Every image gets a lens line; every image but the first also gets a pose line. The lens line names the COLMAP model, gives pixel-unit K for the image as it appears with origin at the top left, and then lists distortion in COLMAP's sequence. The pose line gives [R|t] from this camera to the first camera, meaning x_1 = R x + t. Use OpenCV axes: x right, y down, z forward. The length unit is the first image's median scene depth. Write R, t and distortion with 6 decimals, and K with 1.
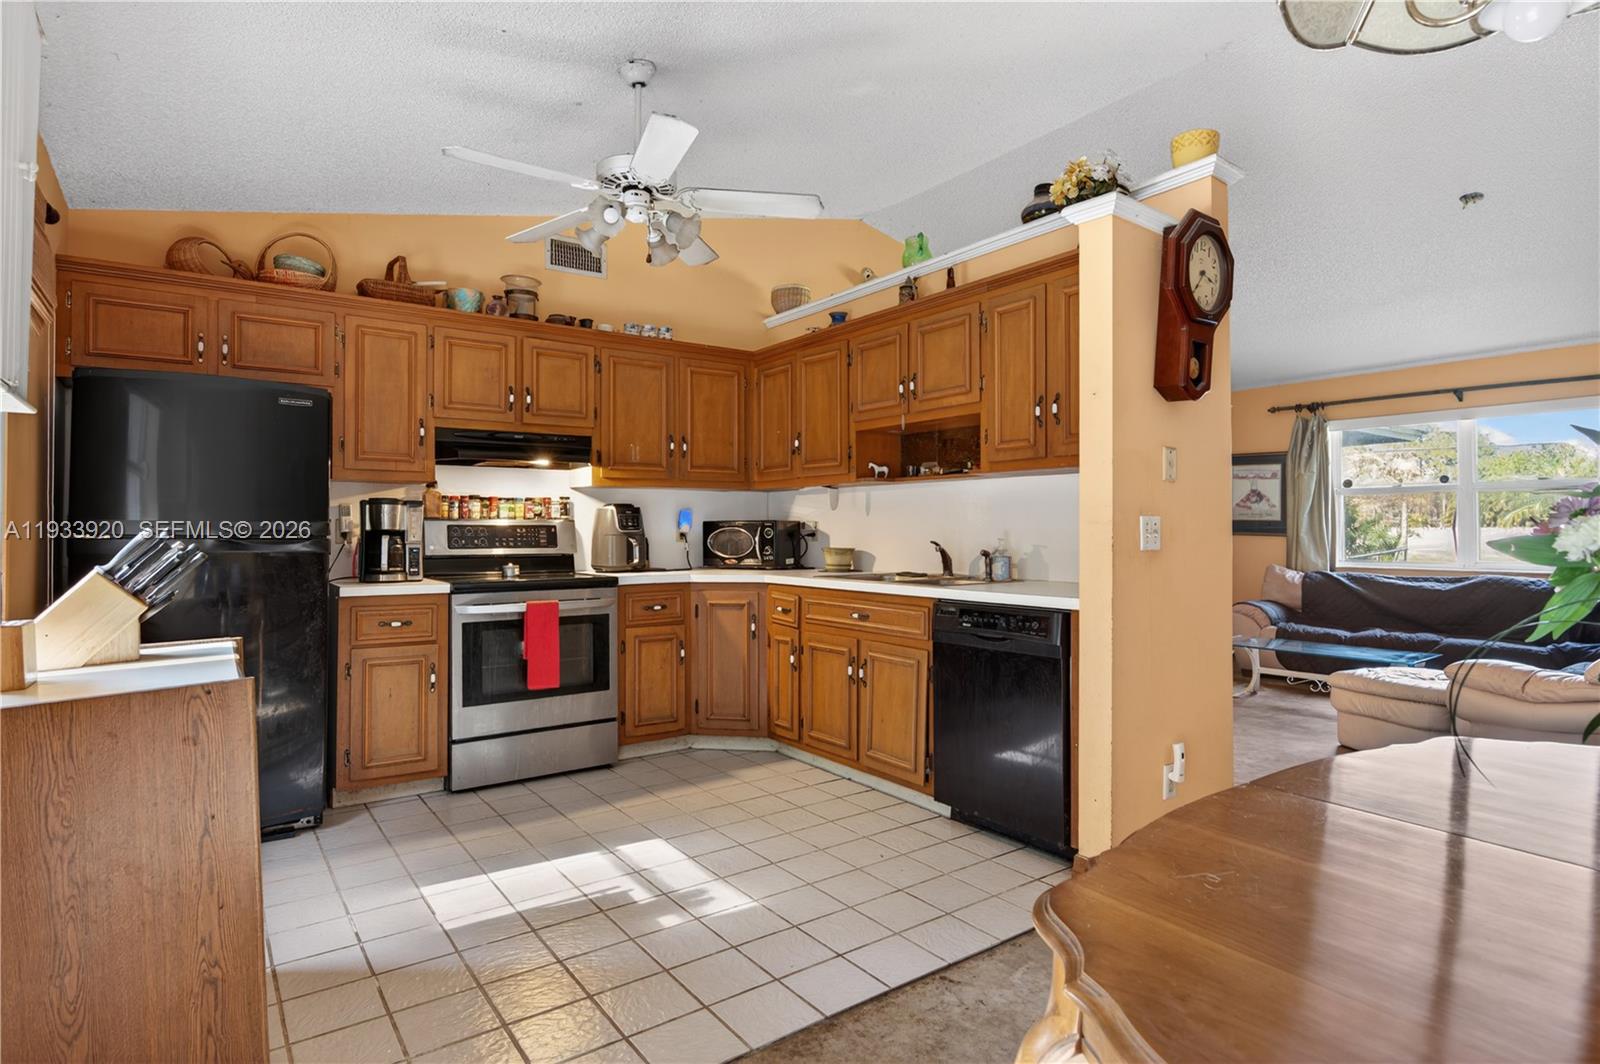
lens RADIAL K [[844.4, 0, 794.3], [0, 844.4, 525.9], [0, 0, 1]] dist [-0.014618, -0.003532]
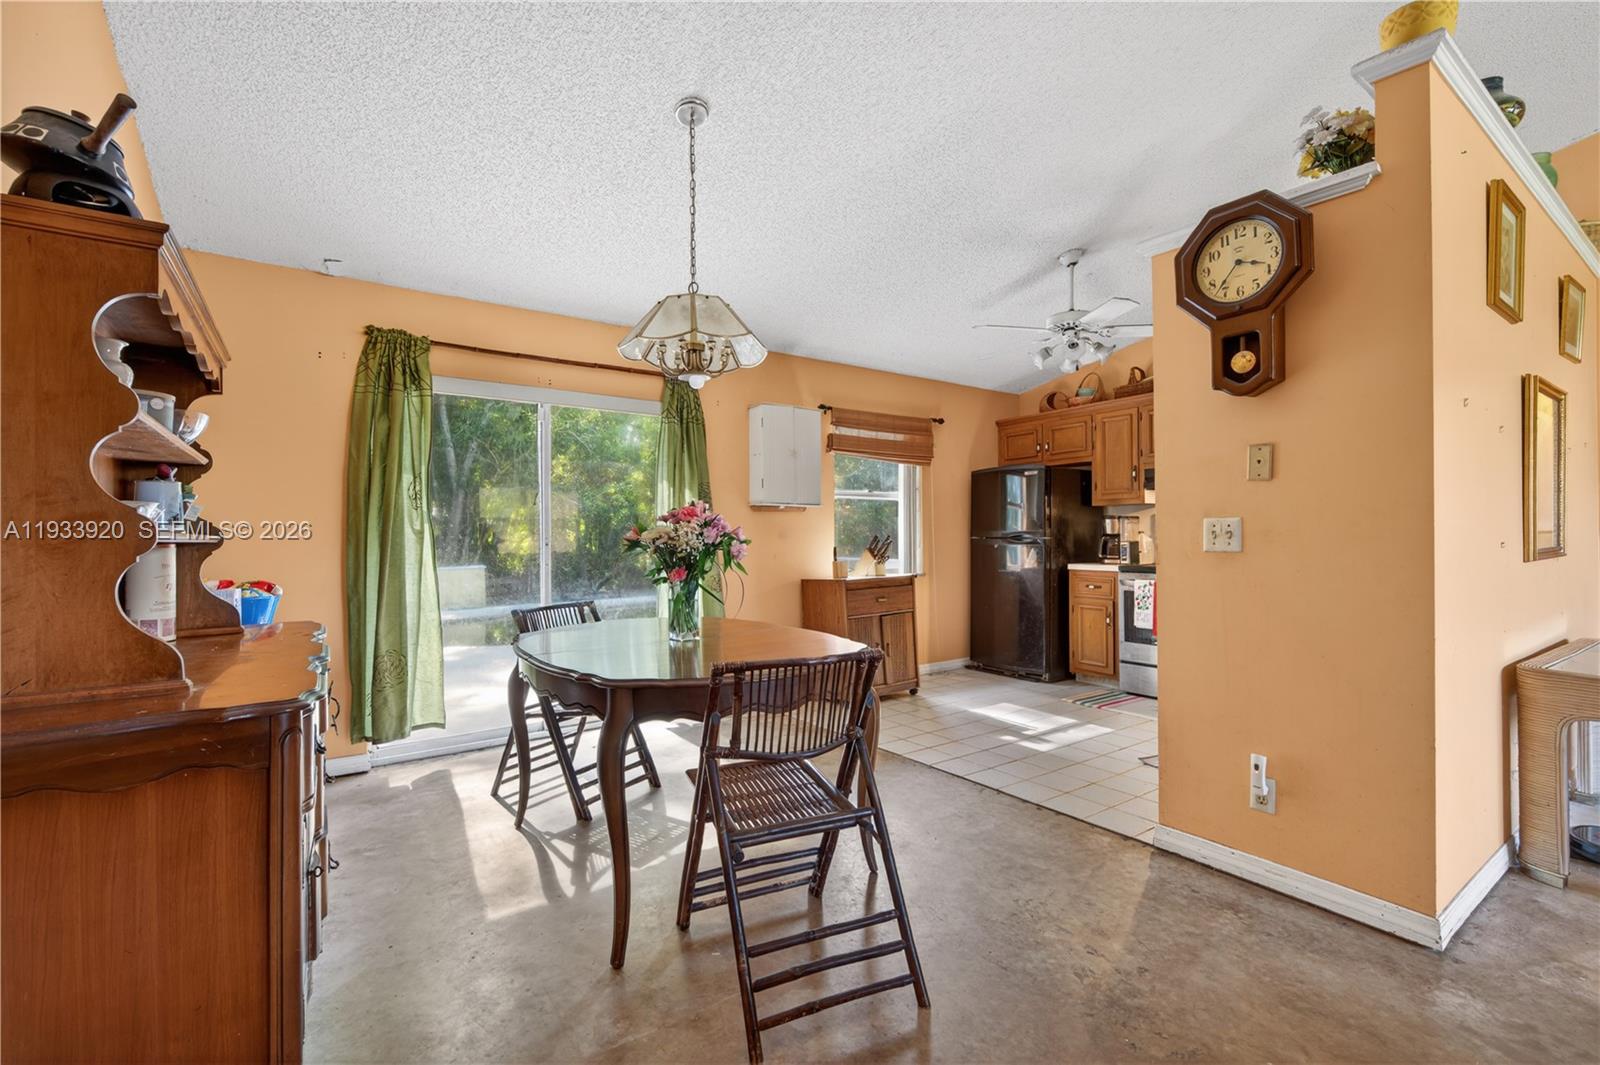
lens RADIAL K [[676.9, 0, 792.8], [0, 676.9, 538.2], [0, 0, 1]] dist [0.008926, -0.000736]
pose [[-0.006922, 0.000388, -0.999976, 0.847335], [0.012541, 0.999921, 0.000301, 0.004680], [0.999897, -0.012539, -0.006926, 0.328520]]
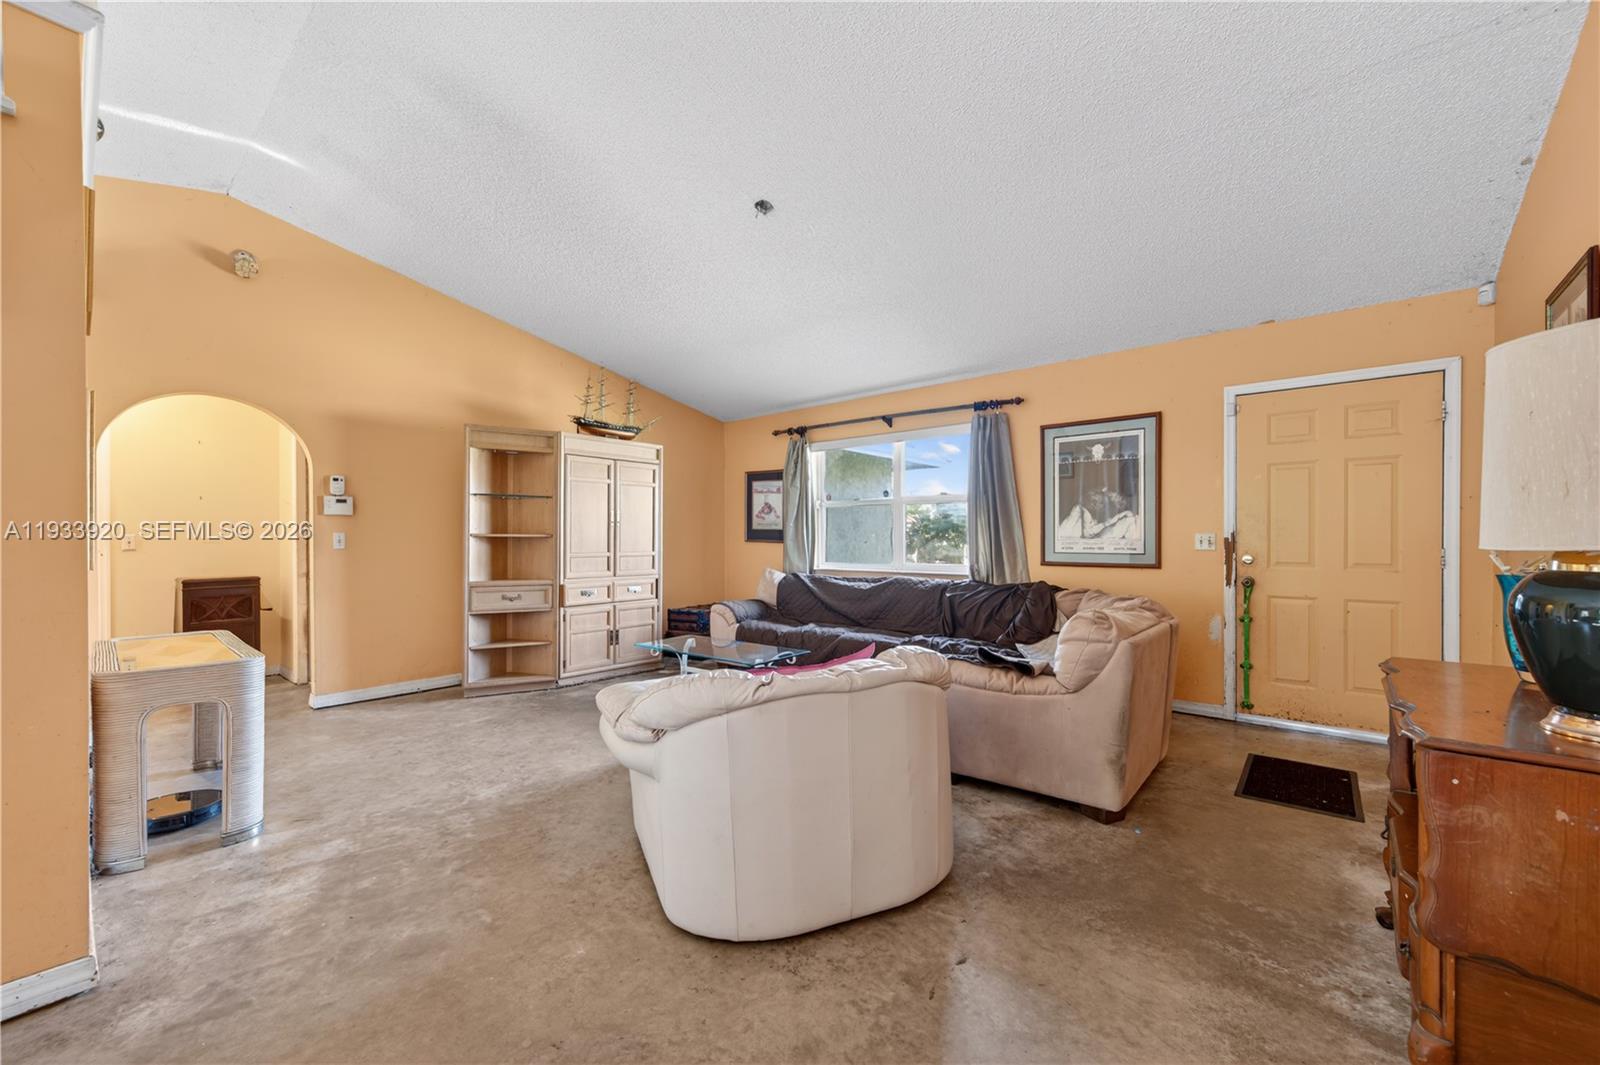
lens RADIAL K [[632.4, 0, 798.2], [0, 632.4, 544.8], [0, 0, 1]] dist [0.002751, 0.000489]
pose [[0.973218, -0.007304, 0.229767, 0.713650], [0.003515, 0.999851, 0.016895, 0.000909], [-0.229856, -0.015635, 0.973099, 0.256925]]
